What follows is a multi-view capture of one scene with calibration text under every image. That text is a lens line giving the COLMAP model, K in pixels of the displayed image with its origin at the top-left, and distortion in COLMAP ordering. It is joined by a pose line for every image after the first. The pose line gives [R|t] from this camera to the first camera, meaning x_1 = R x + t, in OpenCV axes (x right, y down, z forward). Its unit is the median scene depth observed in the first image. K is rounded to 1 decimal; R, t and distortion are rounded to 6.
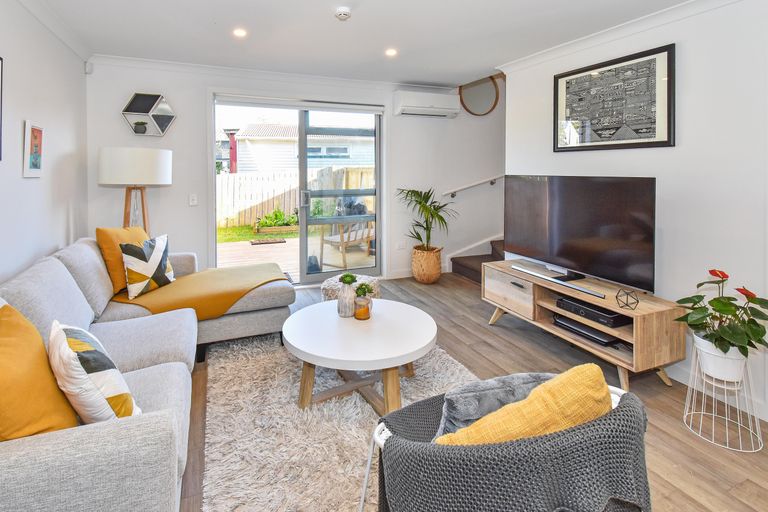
lens RADIAL K [[373.2, 0, 385.3], [0, 373.2, 239.9], [0, 0, 1]] dist [0.005085, -0.000069]
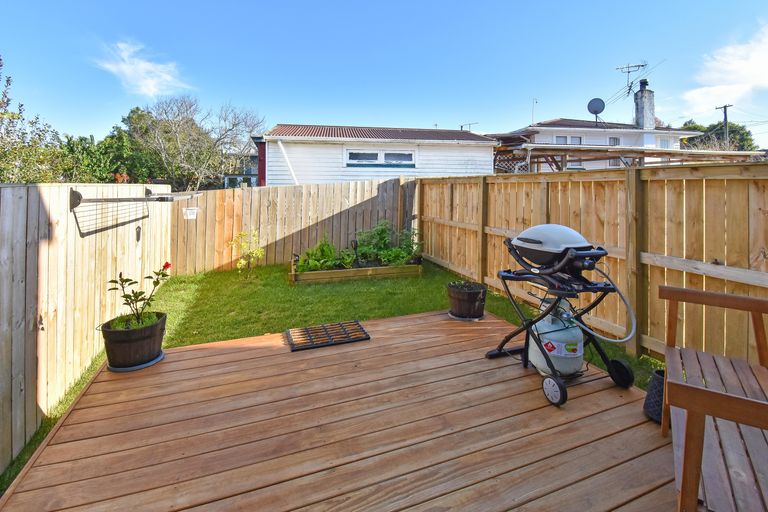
lens RADIAL K [[373.2, 0, 382.3], [0, 373.2, 256.2], [0, 0, 1]] dist [0.005085, -0.000069]
pose [[0.997223, 0.020386, -0.071628, -0.107232], [-0.020790, 0.999772, -0.004901, -0.041730], [0.071512, 0.006376, 0.997419, 0.272938]]
